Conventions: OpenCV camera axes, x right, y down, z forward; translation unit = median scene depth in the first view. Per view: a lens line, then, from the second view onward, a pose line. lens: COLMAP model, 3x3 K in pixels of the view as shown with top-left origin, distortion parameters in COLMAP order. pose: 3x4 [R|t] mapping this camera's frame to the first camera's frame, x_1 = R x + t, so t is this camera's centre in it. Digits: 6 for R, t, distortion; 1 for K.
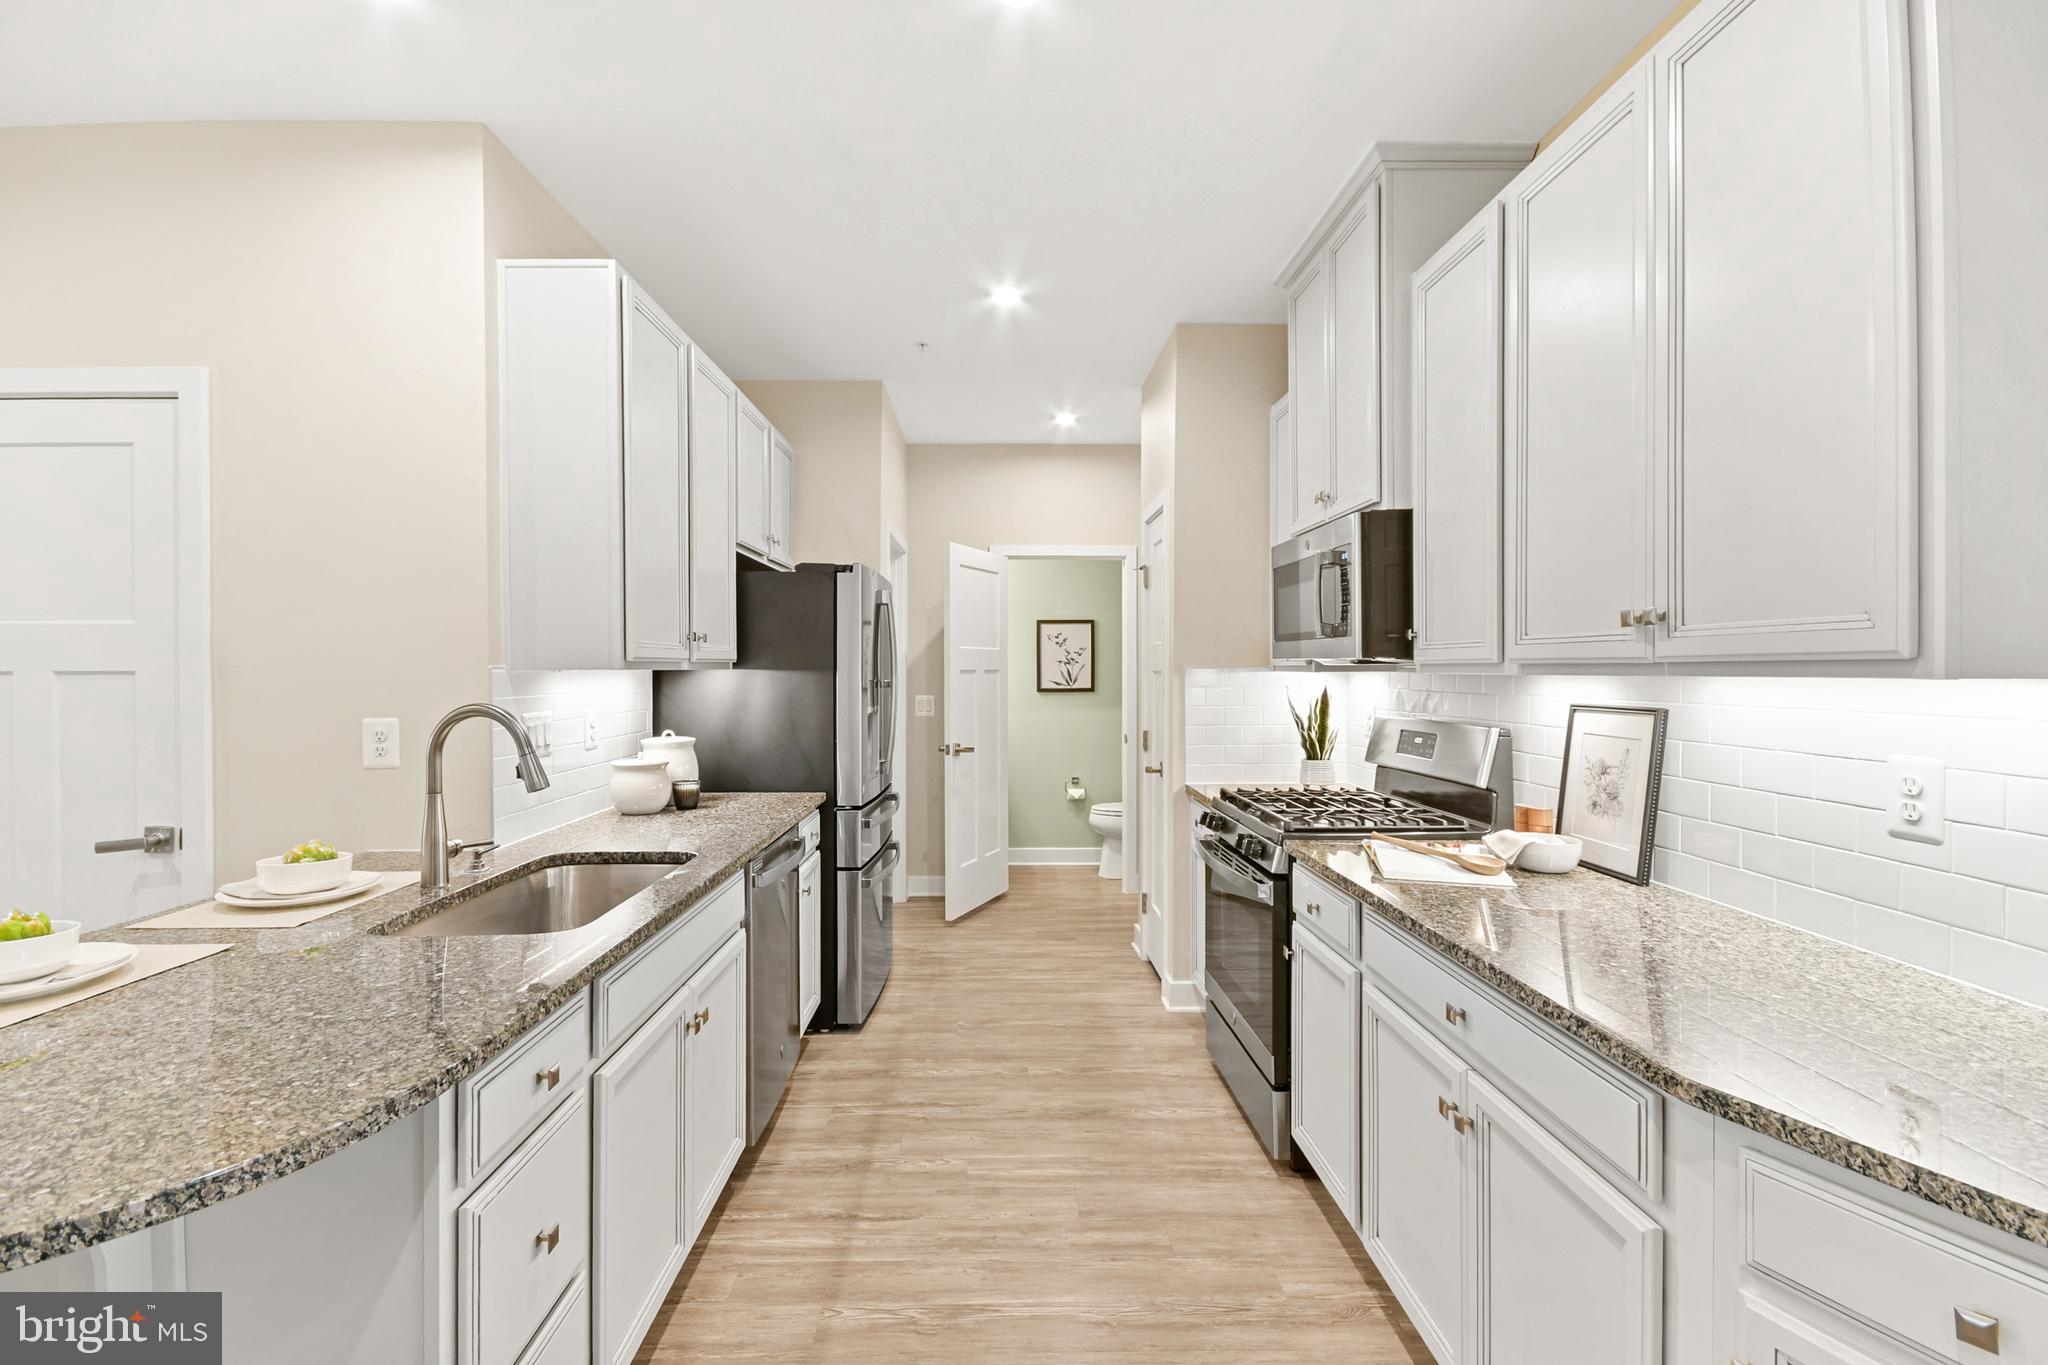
lens RADIAL K [[910.3, 0, 1008.6], [0, 910.3, 670.3], [0, 0, 1]] dist [0.014323, -0.004661]
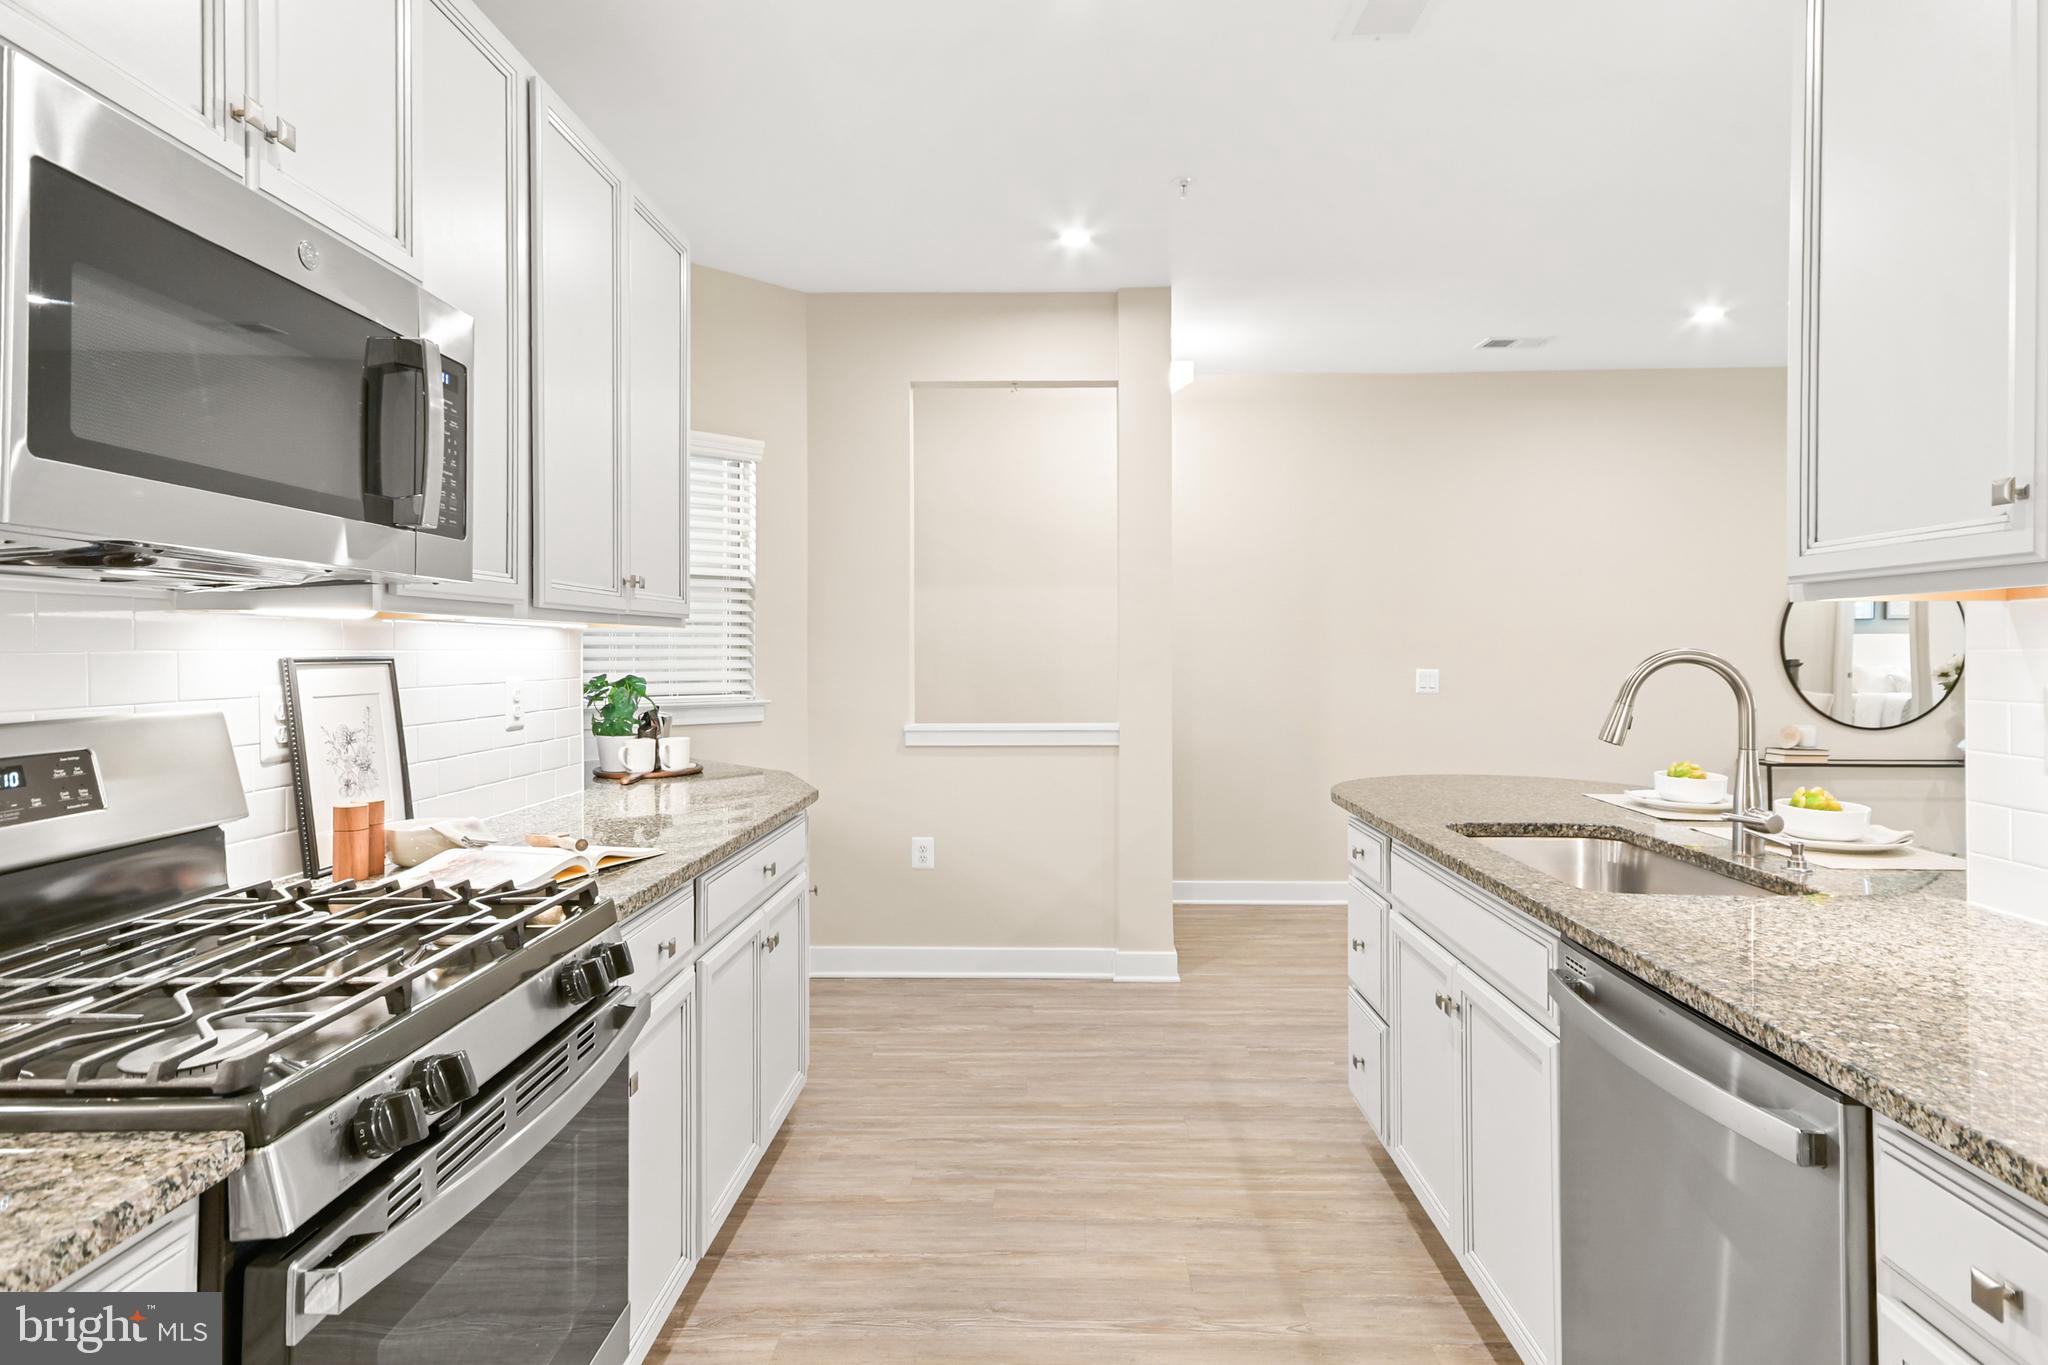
lens RADIAL K [[1123.3, 0, 1016.8], [0, 1123.3, 655.6], [0, 0, 1]] dist [0.004253, -0.000221]
pose [[-0.998365, -0.002788, 0.057098, 0.016402], [-0.002414, 0.999975, 0.006608, 0.025371], [-0.057115, 0.006460, -0.998347, 1.653941]]
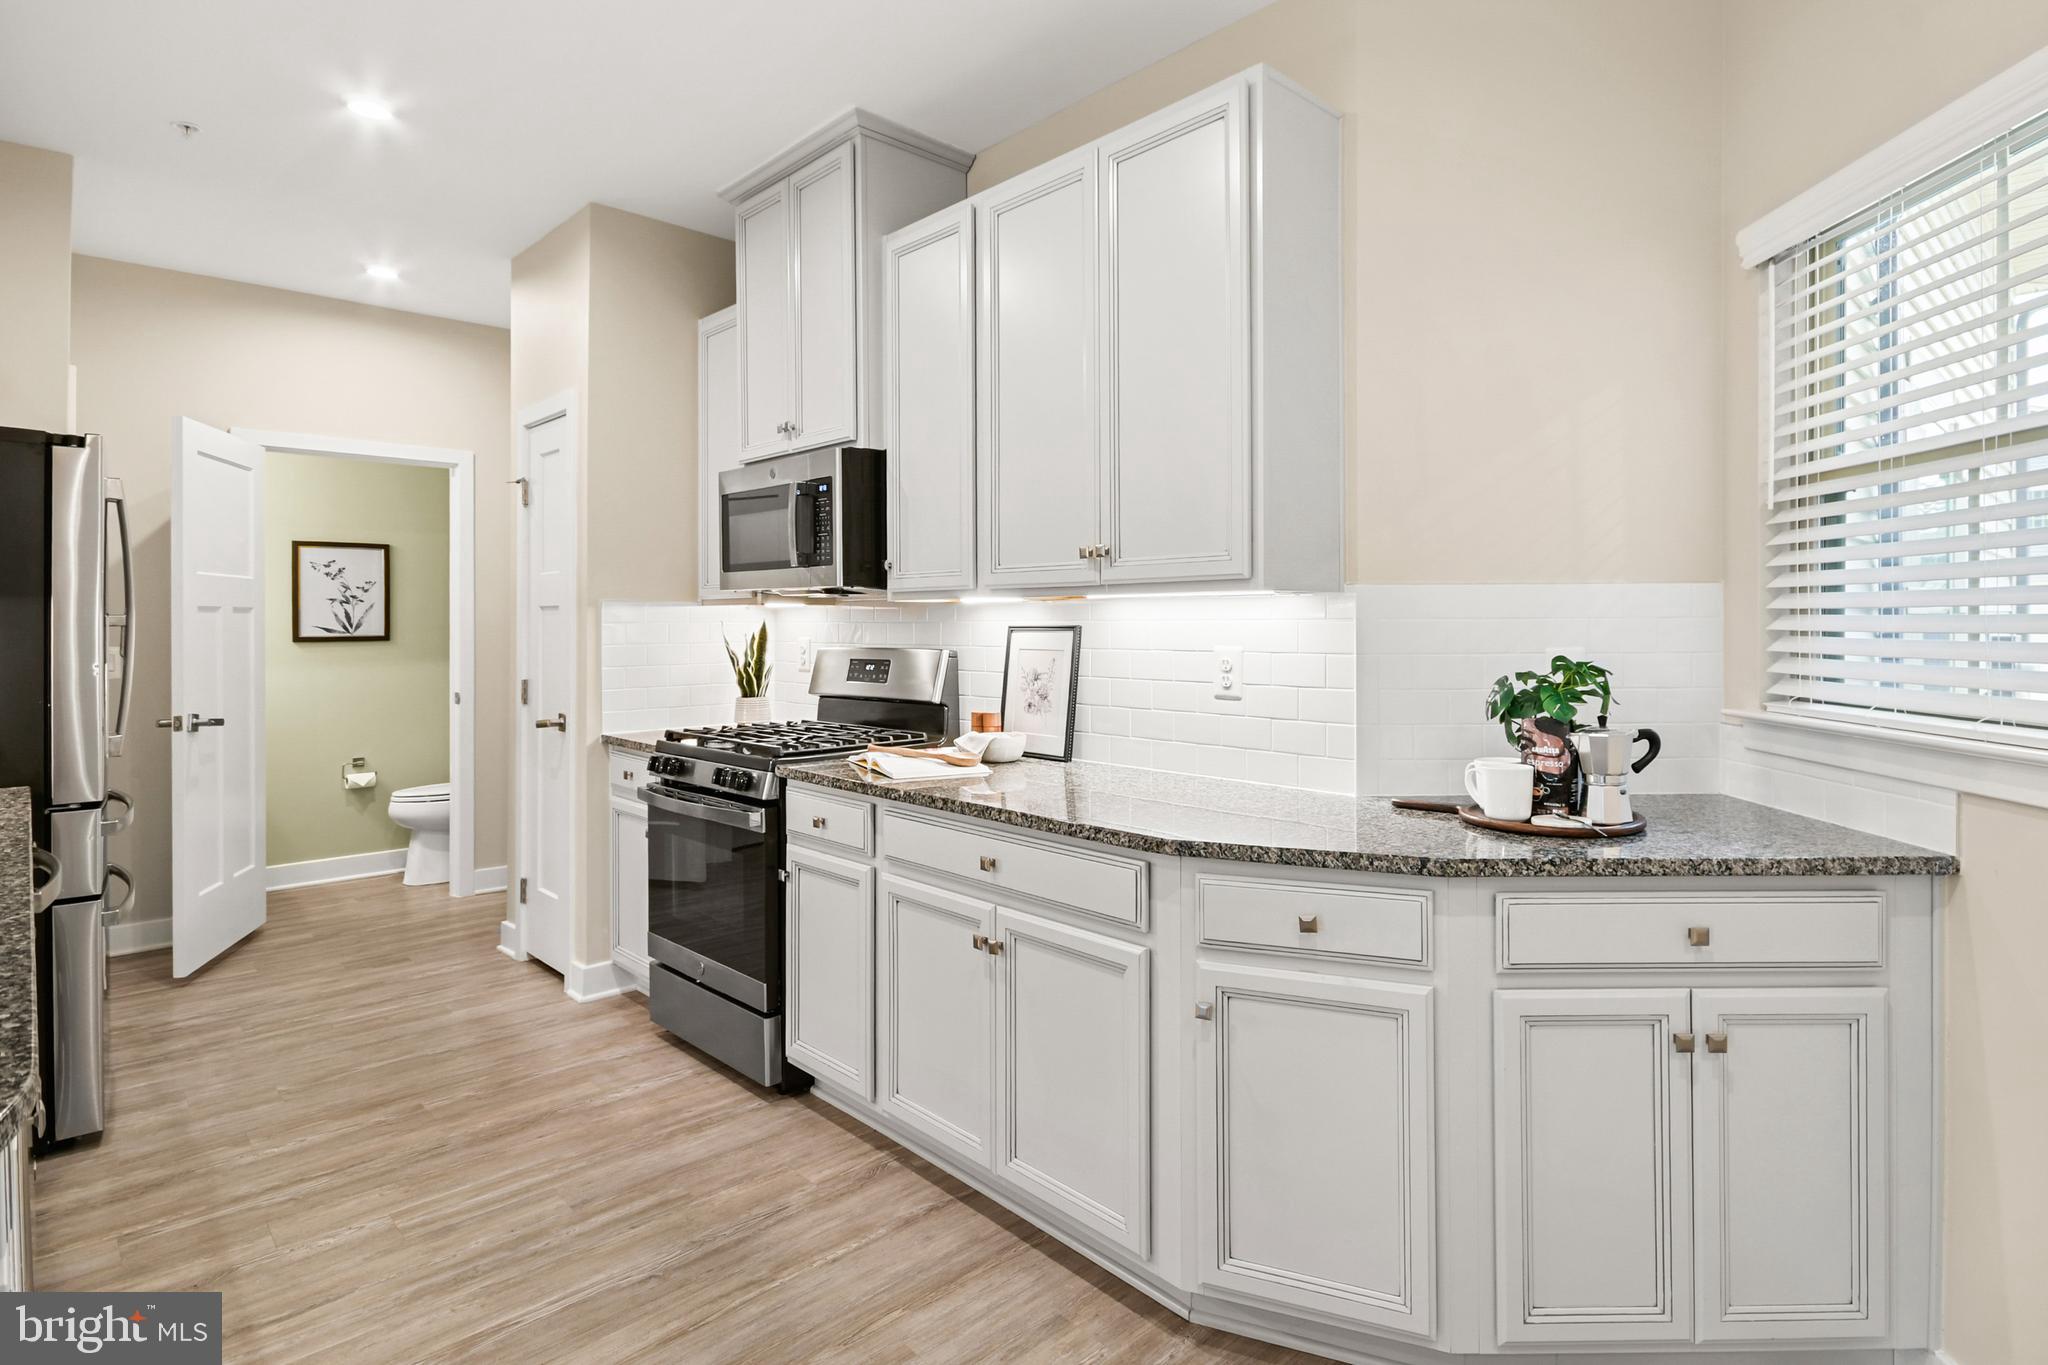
lens RADIAL K [[1060.9, 0, 1116.6], [0, 1060.9, 619.9], [0, 0, 1]] dist [0.005573, 0.001071]
pose [[0.711306, -0.001012, 0.702882, -0.249993], [0.004340, 0.999986, -0.002952, 0.030487], [-0.702869, 0.005150, 0.711300, -0.094942]]
